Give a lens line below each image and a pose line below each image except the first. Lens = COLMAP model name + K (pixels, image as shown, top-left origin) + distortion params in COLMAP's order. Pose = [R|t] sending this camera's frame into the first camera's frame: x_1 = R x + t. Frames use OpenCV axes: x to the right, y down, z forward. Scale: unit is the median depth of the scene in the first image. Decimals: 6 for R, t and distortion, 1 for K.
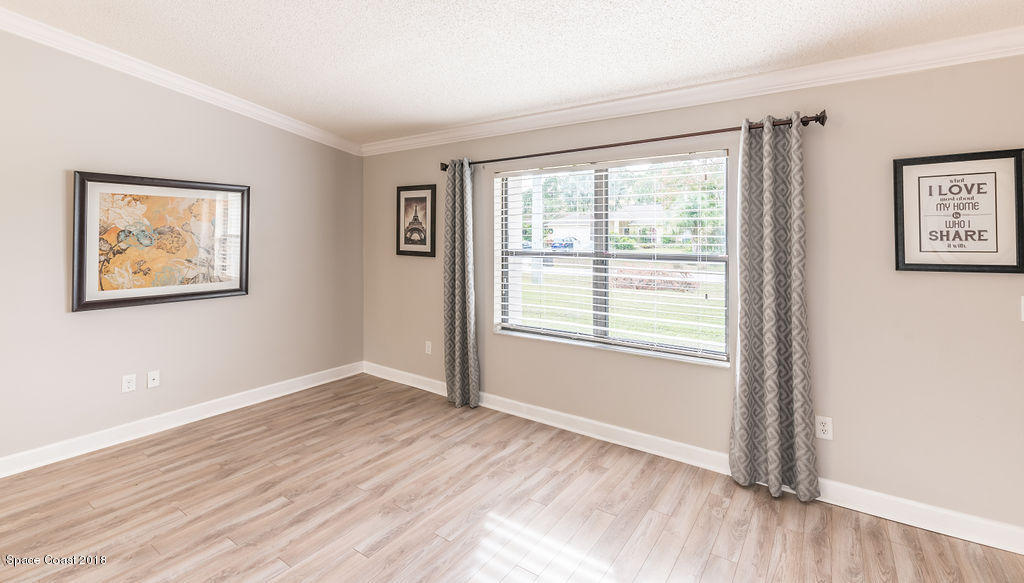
lens RADIAL K [[455.5, 0, 525.1], [0, 455.5, 232.6], [0, 0, 1]] dist [0.002387, -0.000210]
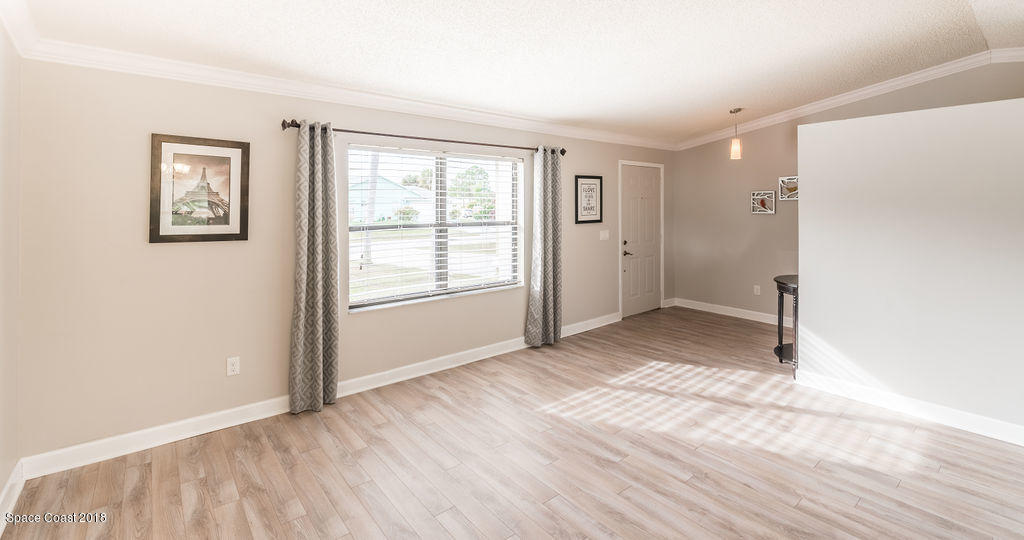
lens RADIAL K [[445.8, 0, 516.6], [0, 445.8, 203.9], [0, 0, 1]] dist [-0.000182, 0.000539]
pose [[0.272044, 0.006336, 0.962264, -1.025848], [-0.001900, 0.999980, -0.006047, -0.002012], [-0.962283, -0.000184, 0.272050, 0.495580]]
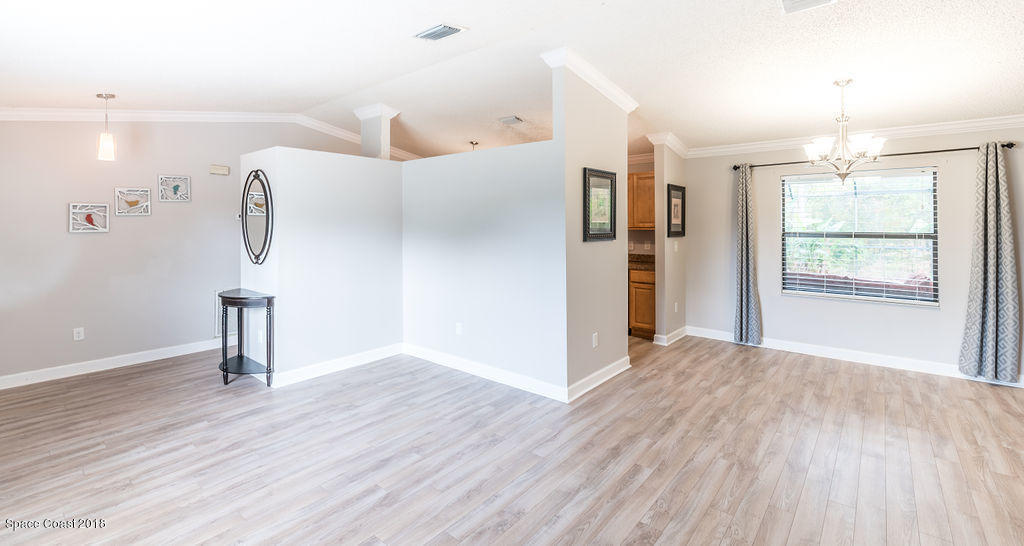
lens RADIAL K [[439.5, 0, 515.7], [0, 439.5, 221.4], [0, 0, 1]] dist [0.001563, -0.000916]
pose [[-0.996249, 0.007369, 0.086219, -0.484309], [0.007083, 0.999968, -0.003623, 0.004748], [-0.086243, -0.002998, -0.996270, 1.260404]]
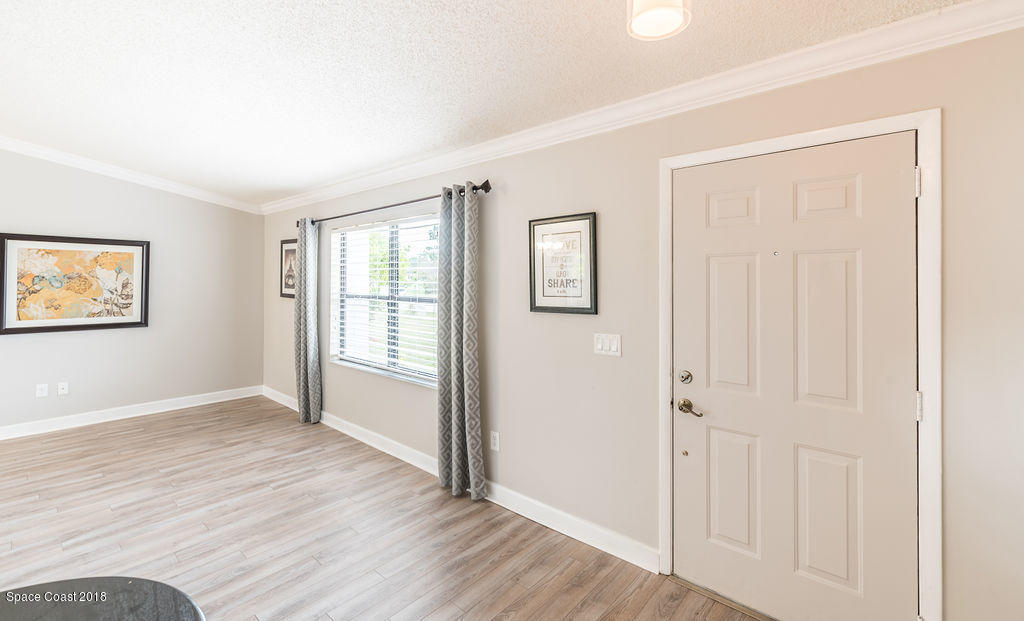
lens RADIAL K [[450.3, 0, 515.6], [0, 450.3, 279.6], [0, 0, 1]] dist [-0.000182, 0.002160]
pose [[0.992509, 0.004888, -0.122075, 0.668414], [-0.004624, 0.999986, 0.002448, -0.003532], [0.122085, -0.001865, 0.992518, -0.140295]]
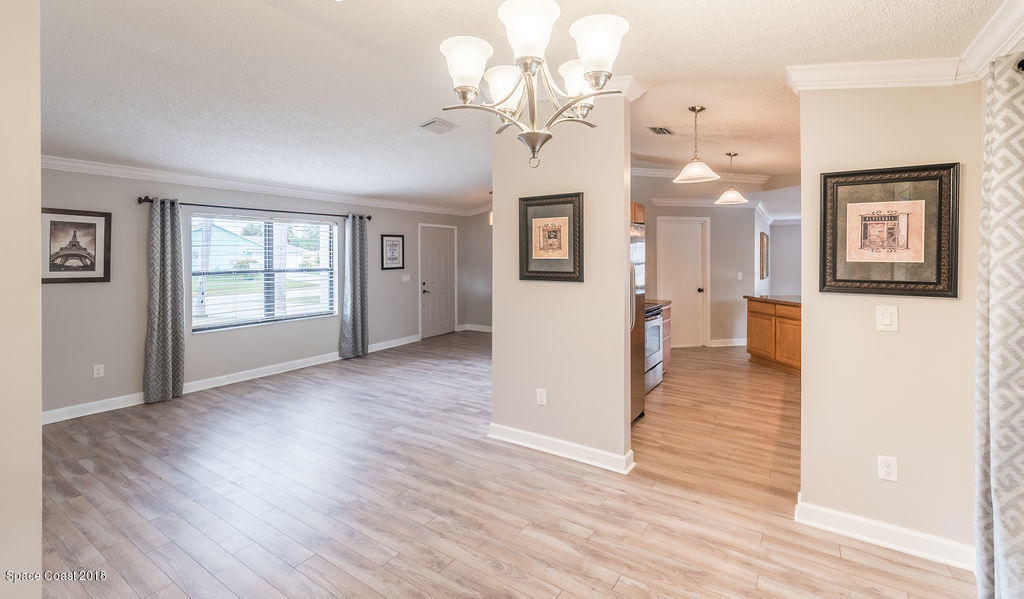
lens RADIAL K [[443.8, 0, 516.4], [0, 443.8, 256.3], [0, 0, 1]] dist [0.002429, -0.000518]
pose [[-0.024306, 0.003693, 0.999698, -1.642234], [0.003593, 0.999987, -0.003607, 0.003008], [-0.999698, 0.003504, -0.024319, 0.109853]]
